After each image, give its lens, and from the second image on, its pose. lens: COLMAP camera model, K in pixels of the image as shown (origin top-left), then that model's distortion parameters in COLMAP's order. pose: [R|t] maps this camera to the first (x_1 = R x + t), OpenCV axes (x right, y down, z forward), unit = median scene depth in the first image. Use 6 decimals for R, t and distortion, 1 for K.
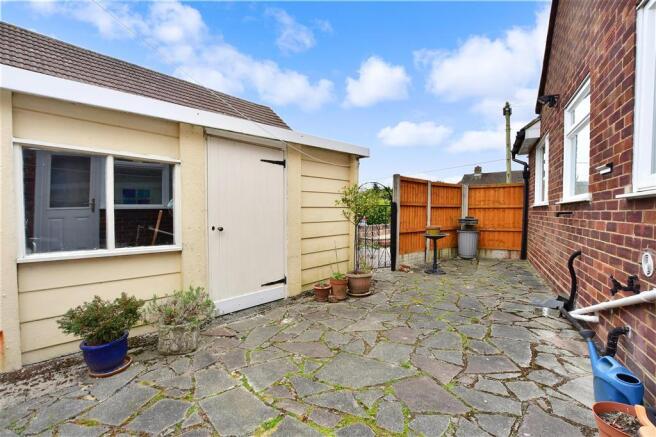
lens RADIAL K [[282.6, 0, 328.0], [0, 282.6, 218.5], [0, 0, 1]] dist [-0.016319, 0.000202]
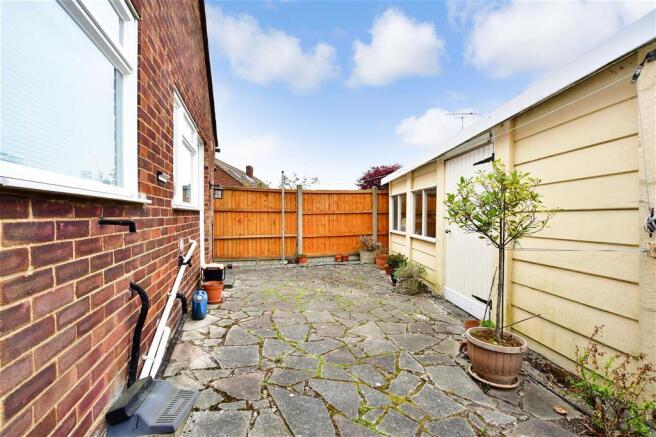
lens RADIAL K [[282.6, 0, 328.0], [0, 282.6, 218.5], [0, 0, 1]] dist [-0.016319, 0.000202]
pose [[-0.691381, 0.004456, -0.722476, 1.215512], [-0.020386, 0.999463, 0.025673, -0.057229], [0.722202, 0.032478, -0.690919, 1.995637]]
